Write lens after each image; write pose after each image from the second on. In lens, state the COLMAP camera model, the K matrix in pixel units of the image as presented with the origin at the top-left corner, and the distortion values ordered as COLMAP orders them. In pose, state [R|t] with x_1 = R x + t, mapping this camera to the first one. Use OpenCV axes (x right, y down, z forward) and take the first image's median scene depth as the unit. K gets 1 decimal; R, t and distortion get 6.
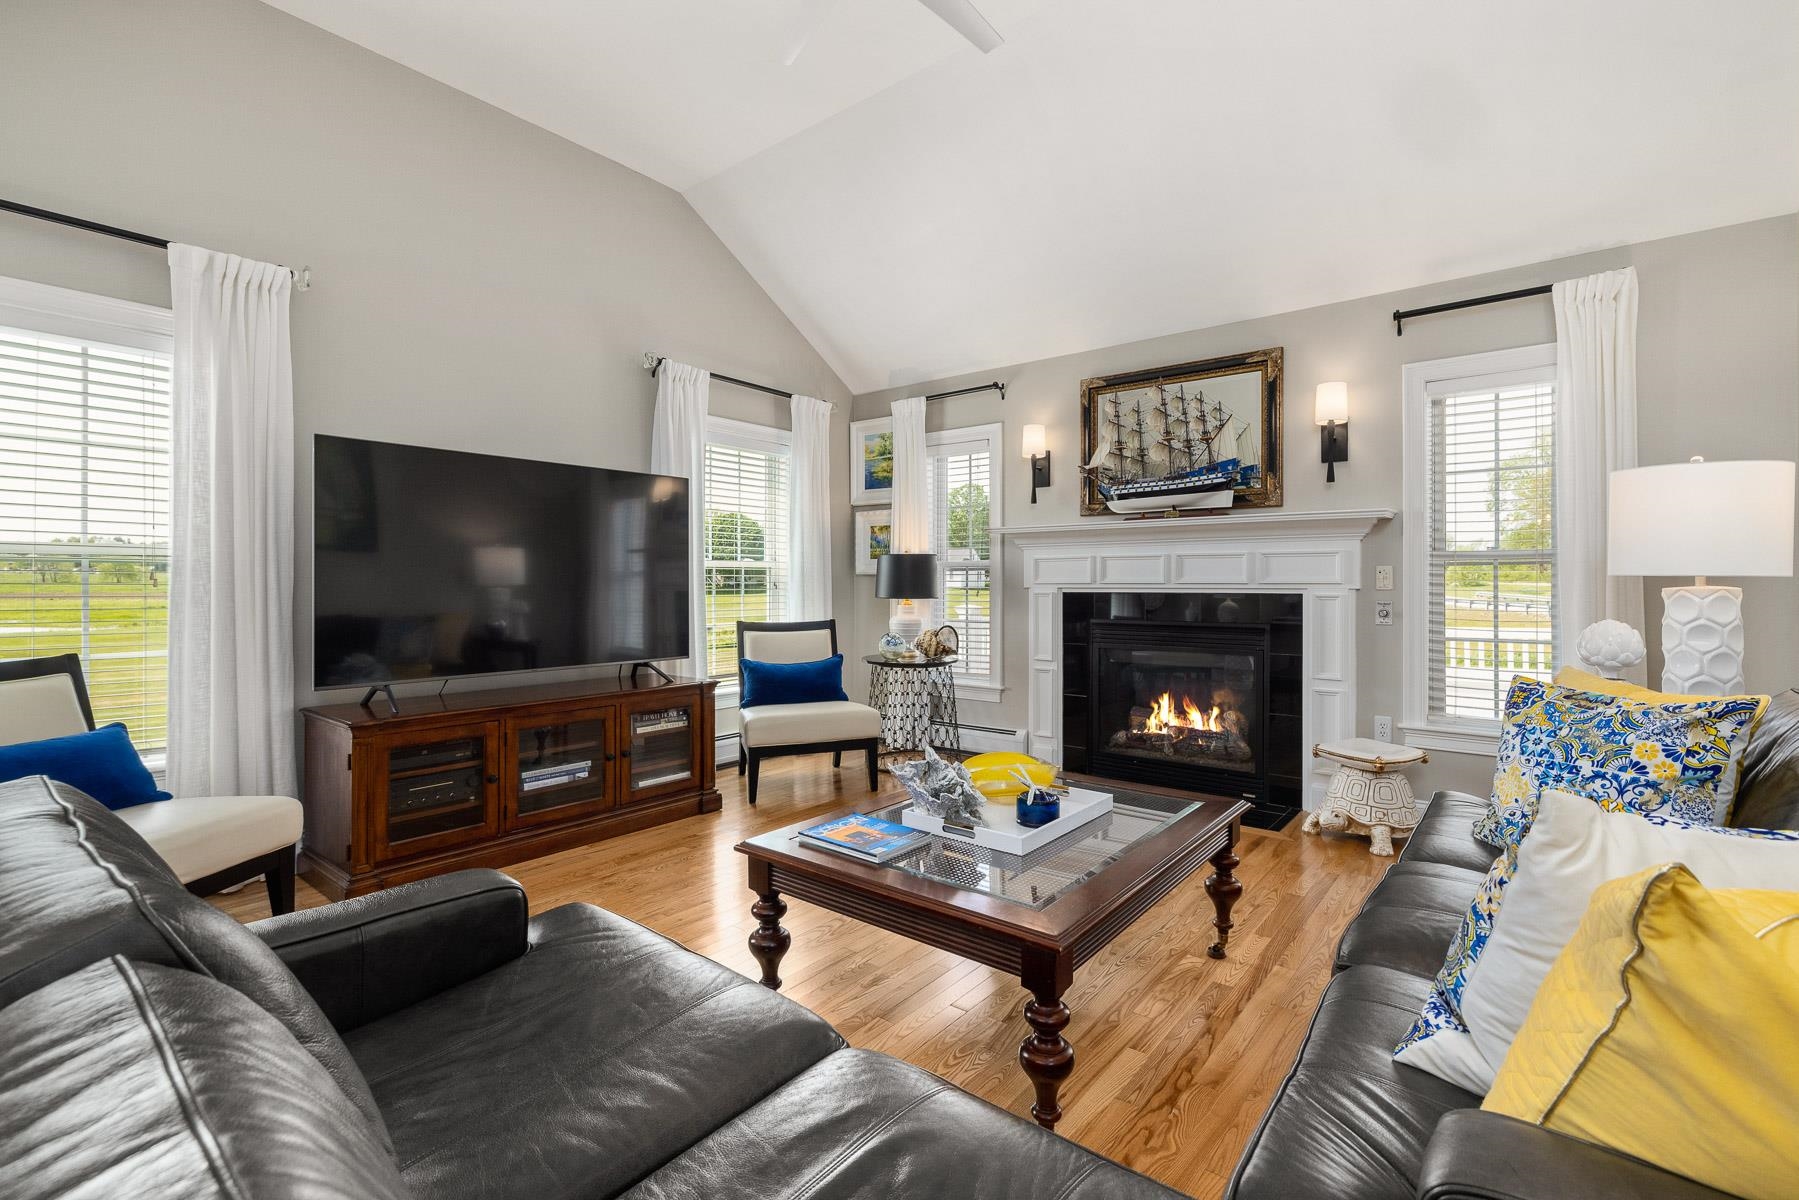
lens RADIAL K [[807.2, 0, 907.1], [0, 807.2, 582.7], [0, 0, 1]] dist [-0.007958, 0.000315]
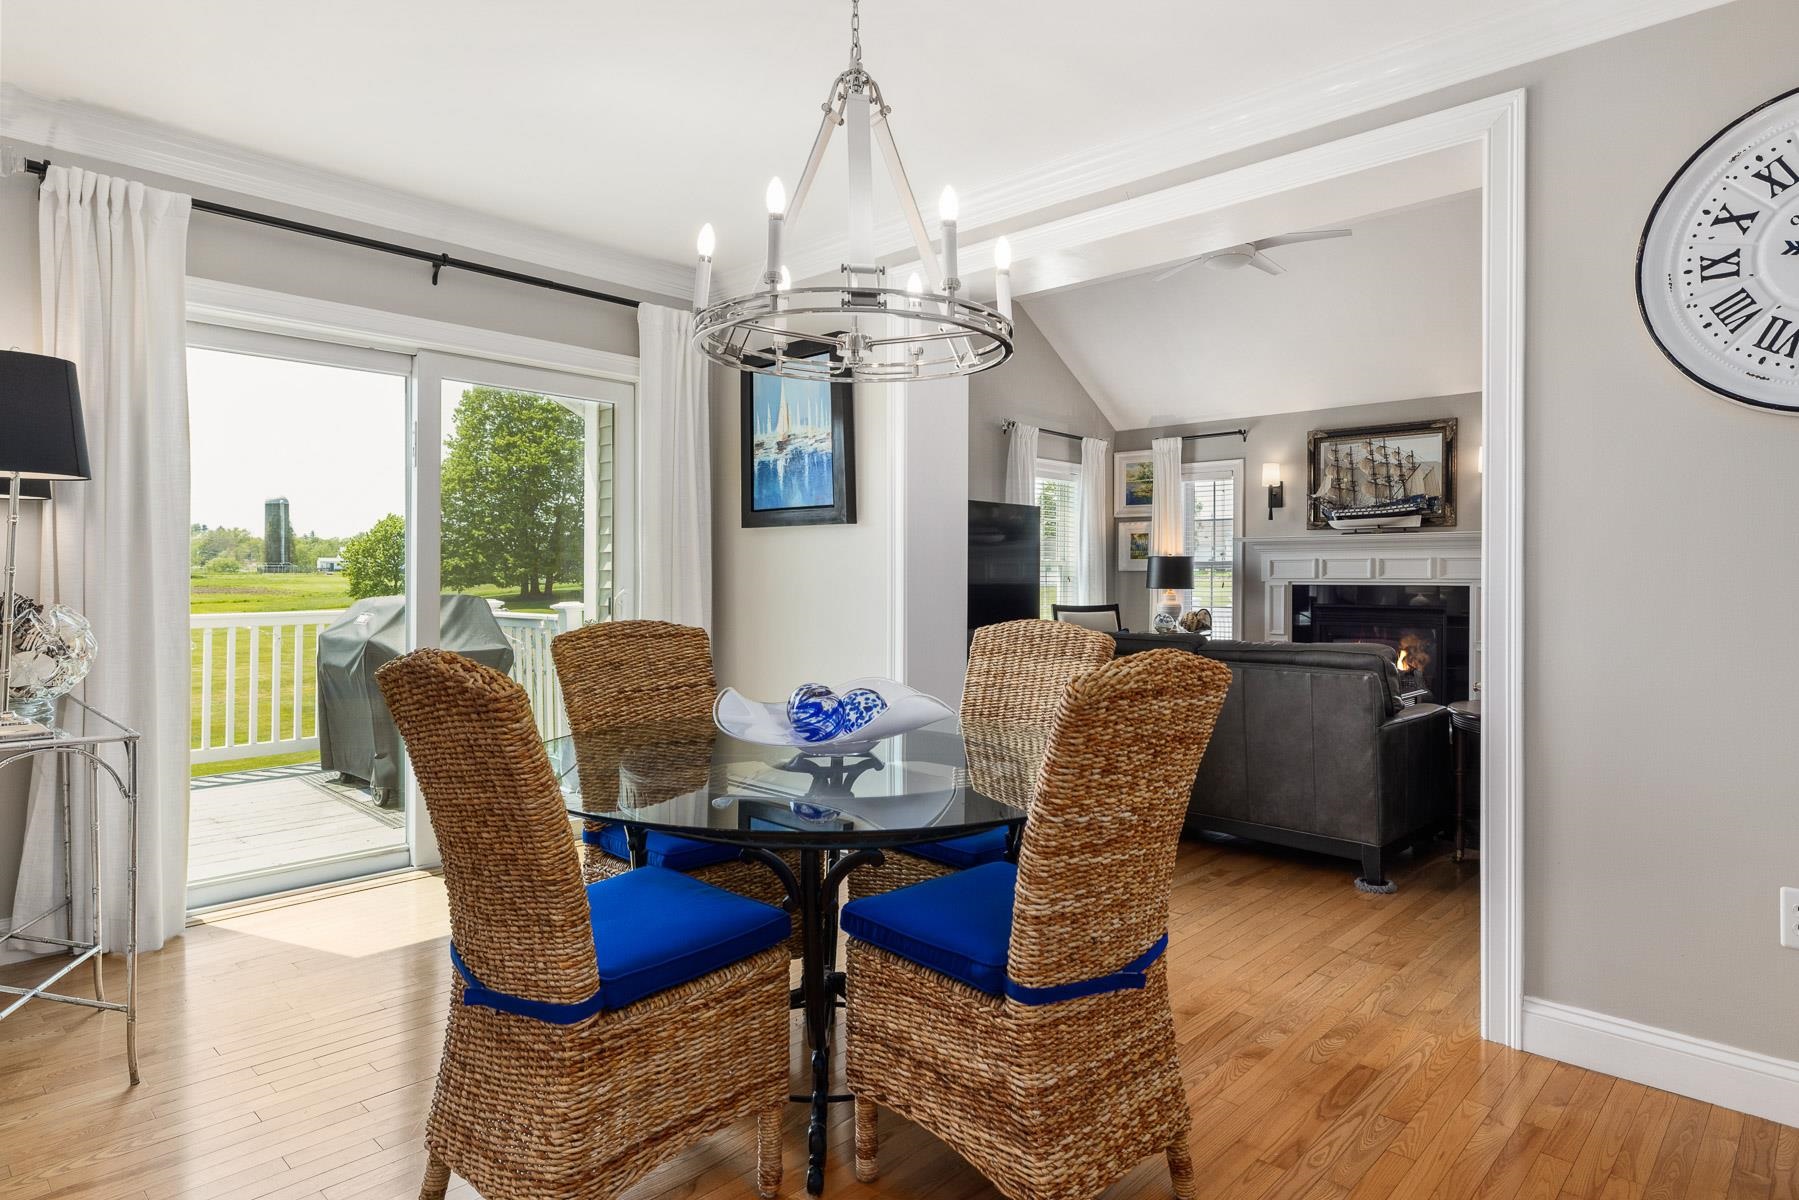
lens RADIAL K [[1015.6, 0, 916.6], [0, 1015.6, 577.6], [0, 0, 1]] dist [0.002648, 0.000481]
pose [[0.996486, 0.006748, -0.083485, -0.306359], [-0.006840, 0.999976, -0.000821, 0.005214], [0.083478, 0.001389, 0.996509, -0.792987]]
